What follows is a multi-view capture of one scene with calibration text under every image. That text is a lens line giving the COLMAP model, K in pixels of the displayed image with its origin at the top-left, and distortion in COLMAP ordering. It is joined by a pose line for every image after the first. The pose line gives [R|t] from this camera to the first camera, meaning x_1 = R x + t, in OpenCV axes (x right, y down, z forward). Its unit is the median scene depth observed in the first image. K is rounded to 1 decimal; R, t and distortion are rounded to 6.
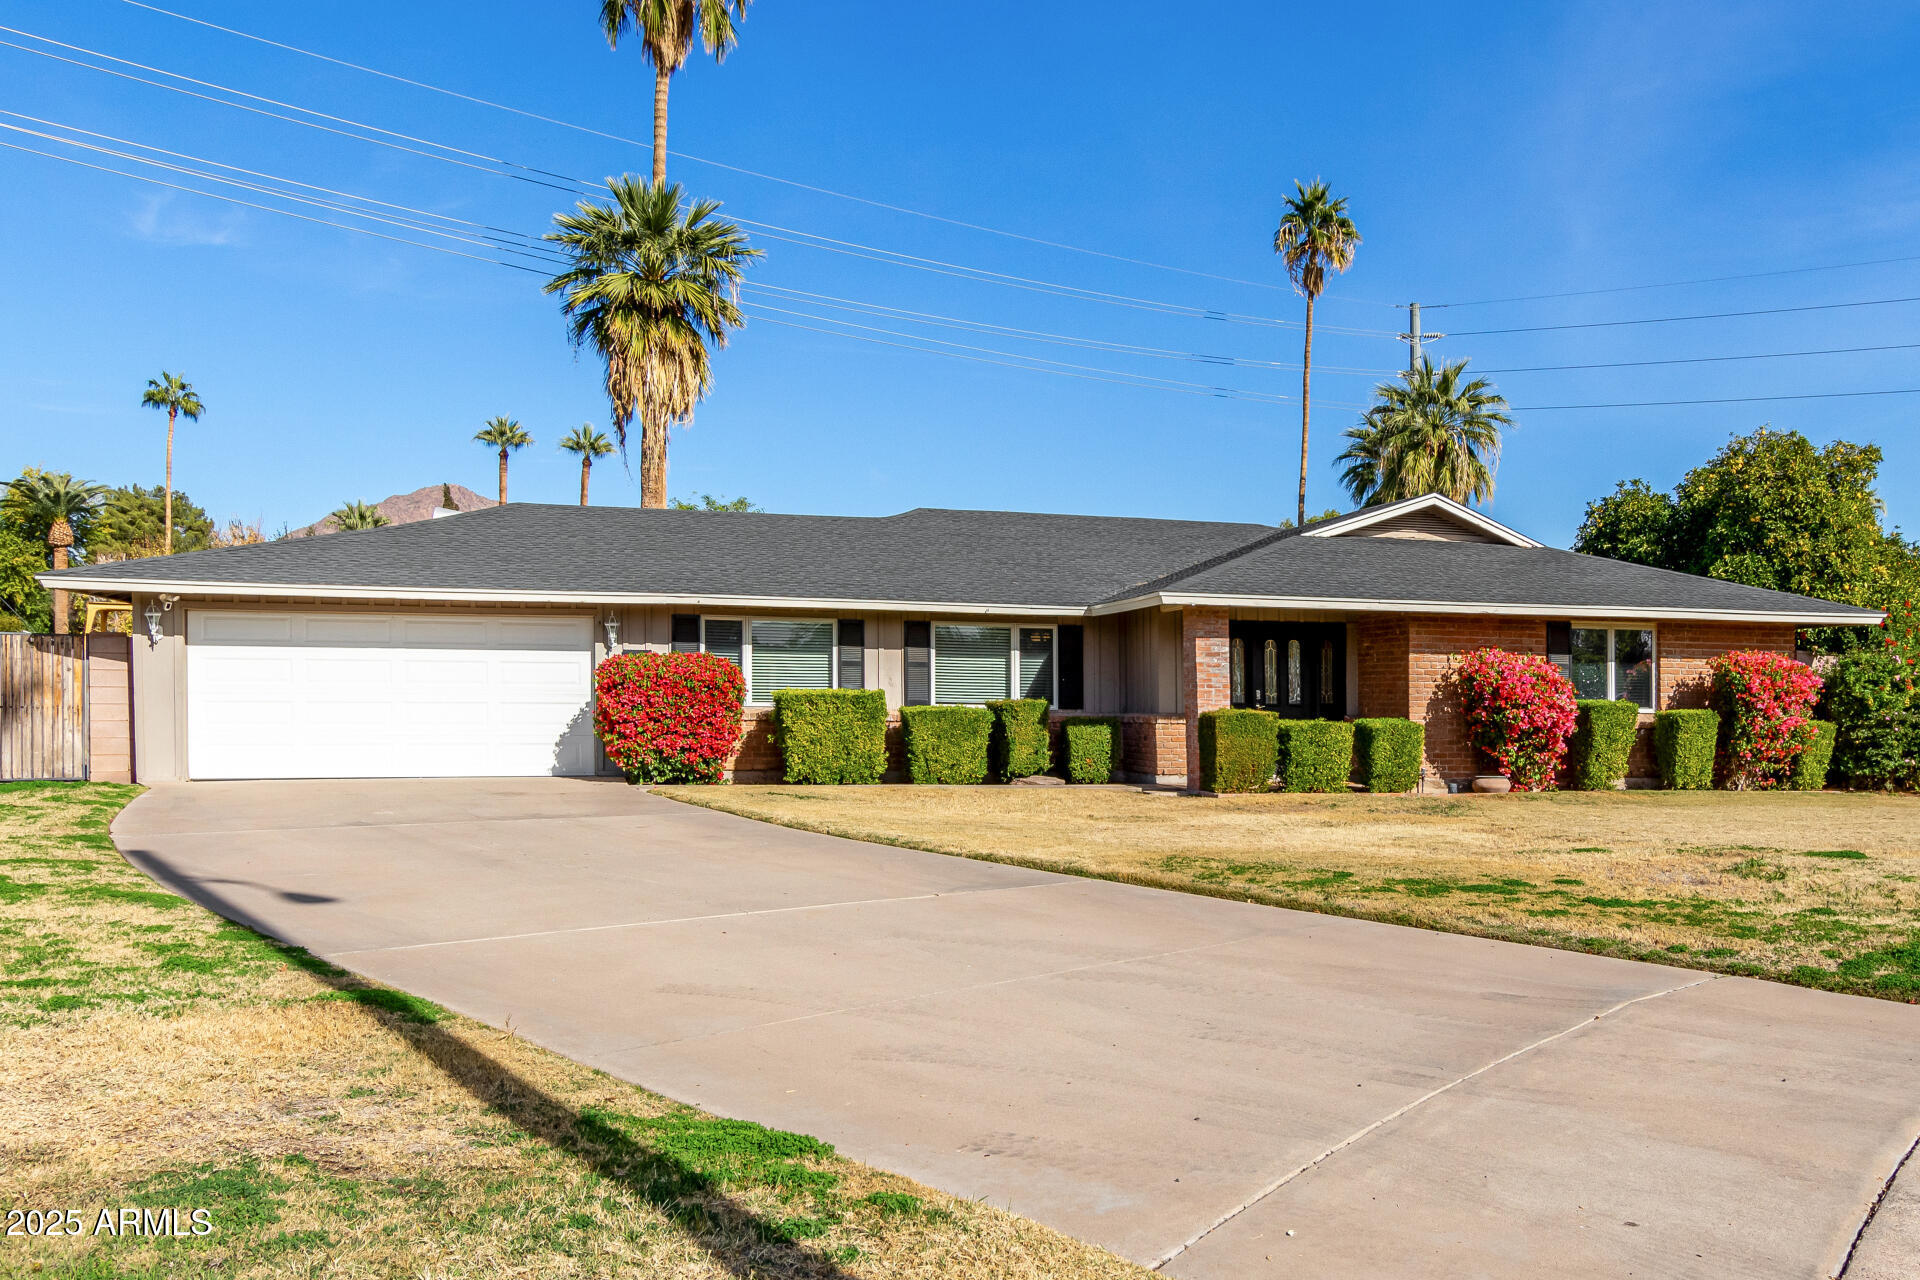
lens RADIAL K [[1457.3, 0, 938.2], [0, 1457.3, 723.1], [0, 0, 1]] dist [0.011055, 0.002777]
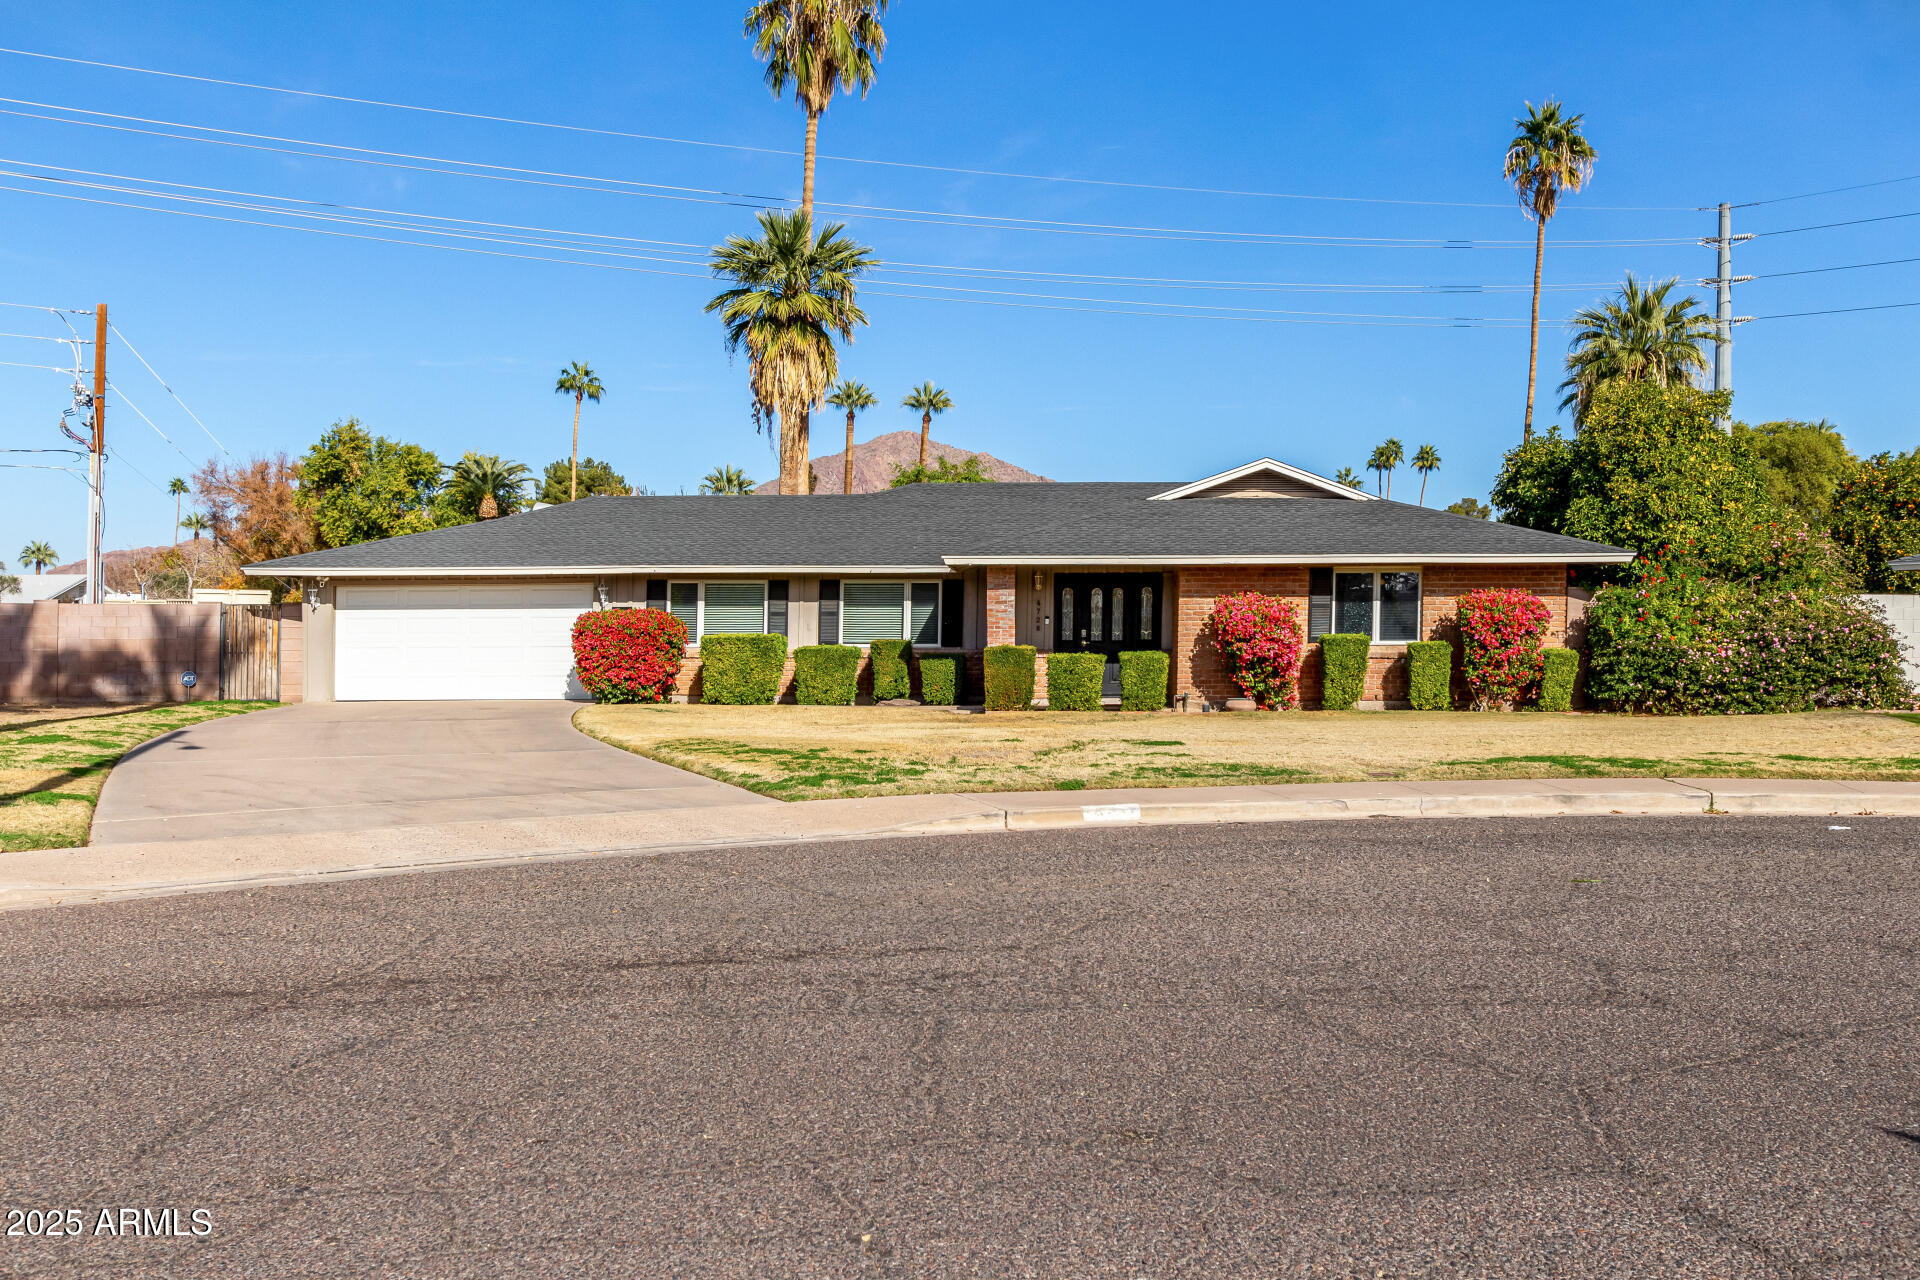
lens RADIAL K [[1592.7, 0, 961.4], [0, 1592.7, 638.2], [0, 0, 1]] dist [0.005982, -0.002758]
pose [[0.949129, -0.012613, -0.314634, 0.538364], [0.006775, 0.999784, -0.019642, 0.010170], [0.314814, 0.016511, 0.949010, -0.301807]]
